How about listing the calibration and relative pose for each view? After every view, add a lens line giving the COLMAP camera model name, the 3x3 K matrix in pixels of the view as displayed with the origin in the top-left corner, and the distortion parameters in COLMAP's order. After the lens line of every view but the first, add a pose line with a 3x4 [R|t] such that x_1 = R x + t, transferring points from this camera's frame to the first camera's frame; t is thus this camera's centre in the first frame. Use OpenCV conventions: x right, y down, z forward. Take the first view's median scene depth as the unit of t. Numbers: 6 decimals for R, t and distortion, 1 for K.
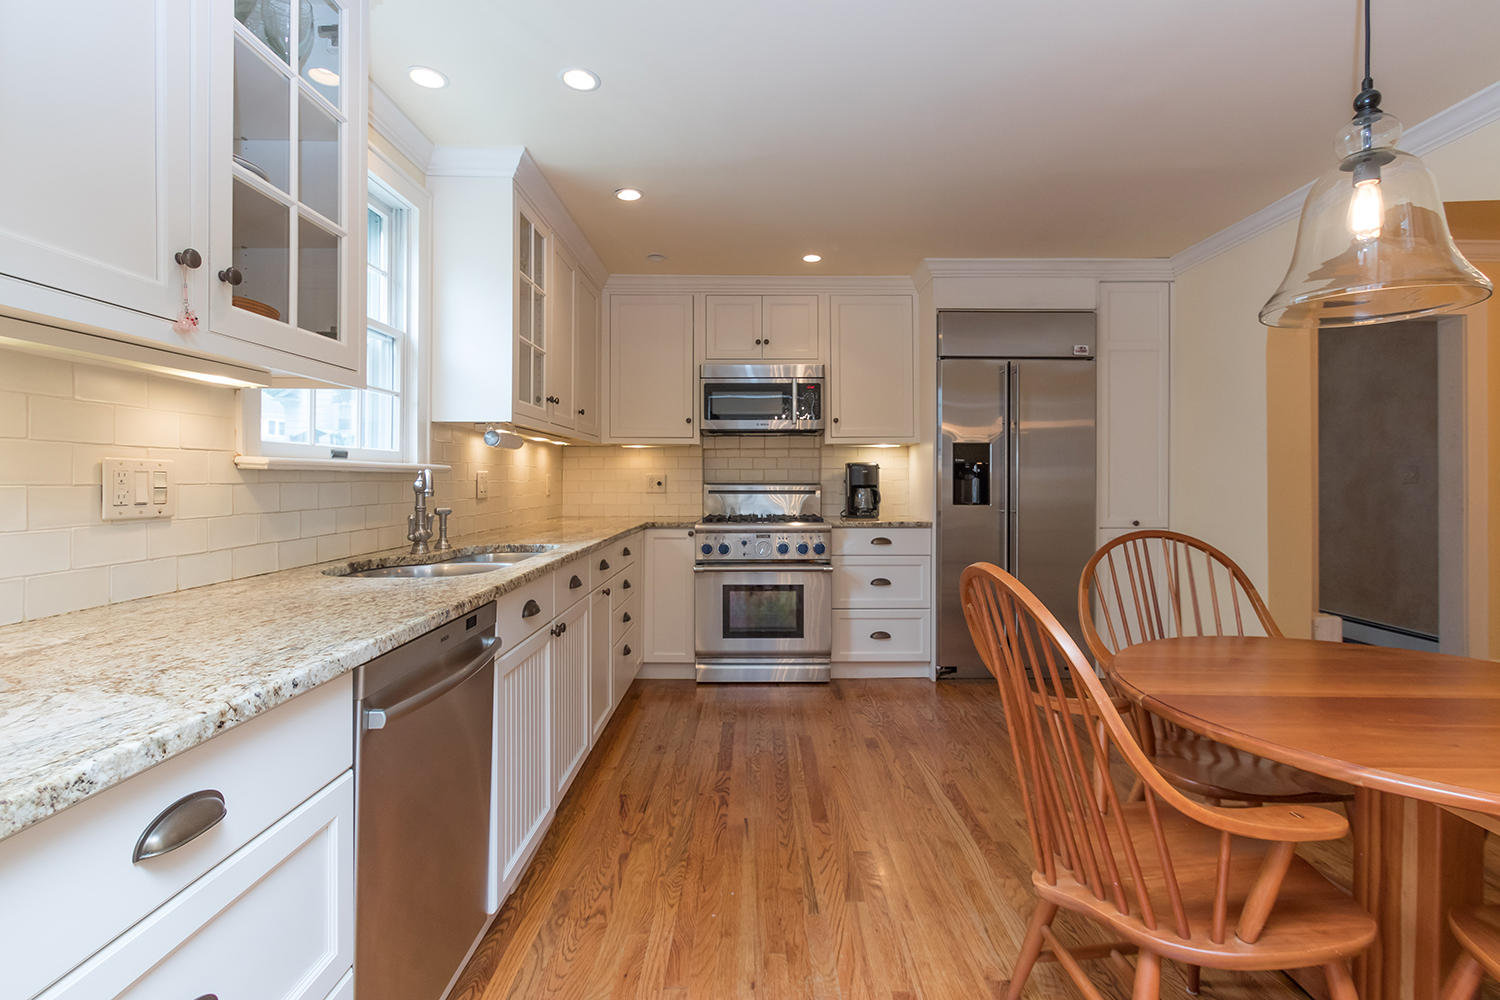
lens RADIAL K [[692.1, 0, 751.6], [0, 692.1, 482.5], [0, 0, 1]] dist [-0.000742, 0.000105]
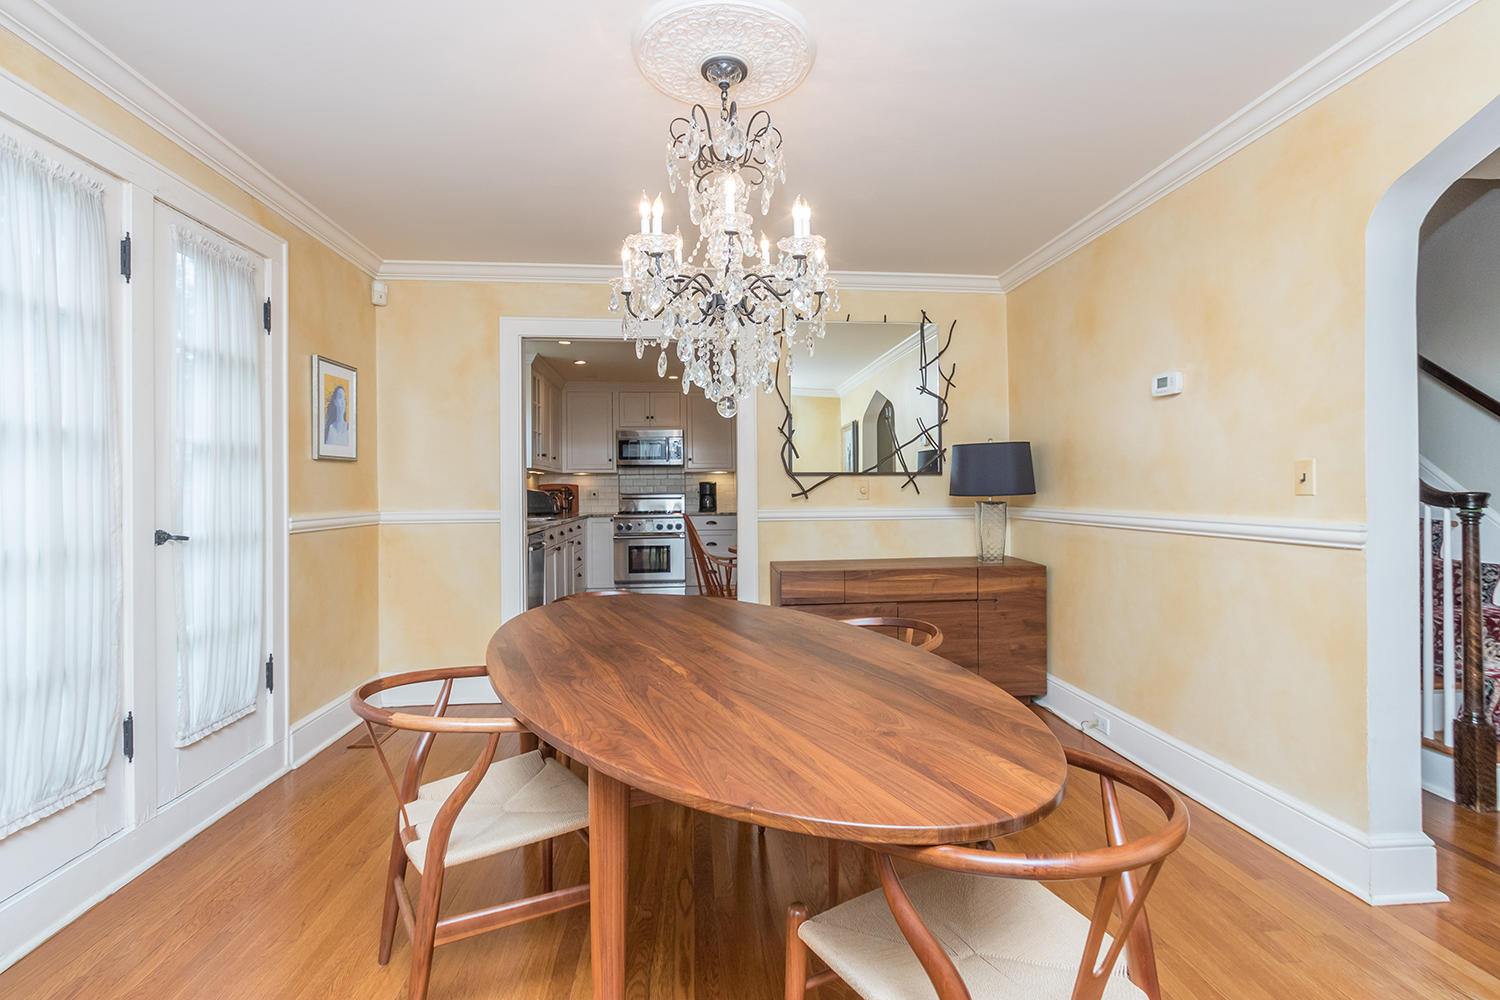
lens RADIAL K [[701.6, 0, 757.7], [0, 701.6, 497.0], [0, 0, 1]] dist [-0.003073, -0.000553]
pose [[0.994814, -0.008383, 0.101361, 0.120741], [0.007524, 0.999933, 0.008848, -0.003846], [-0.101429, -0.008039, 0.994810, -0.989825]]
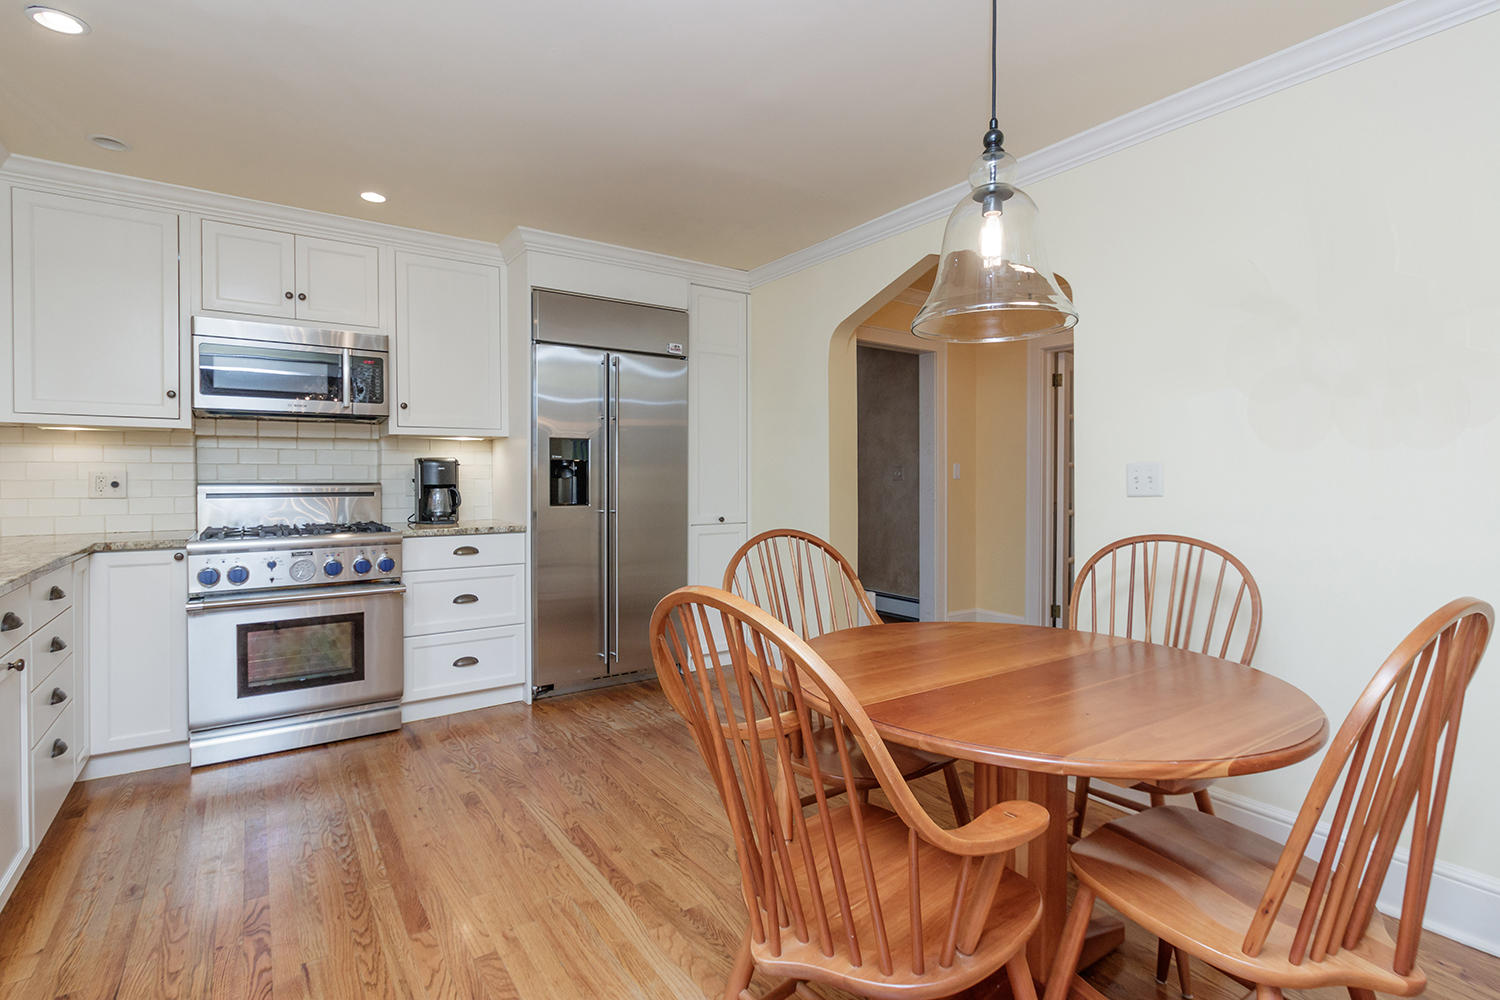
lens RADIAL K [[709.4, 0, 748.6], [0, 709.4, 483.8], [0, 0, 1]] dist [0.009676, -0.008480]
pose [[0.819912, -0.006619, 0.572452, -0.028007], [0.003293, 0.999971, 0.006845, -0.002345], [-0.572480, -0.003727, 0.819910, 0.090006]]
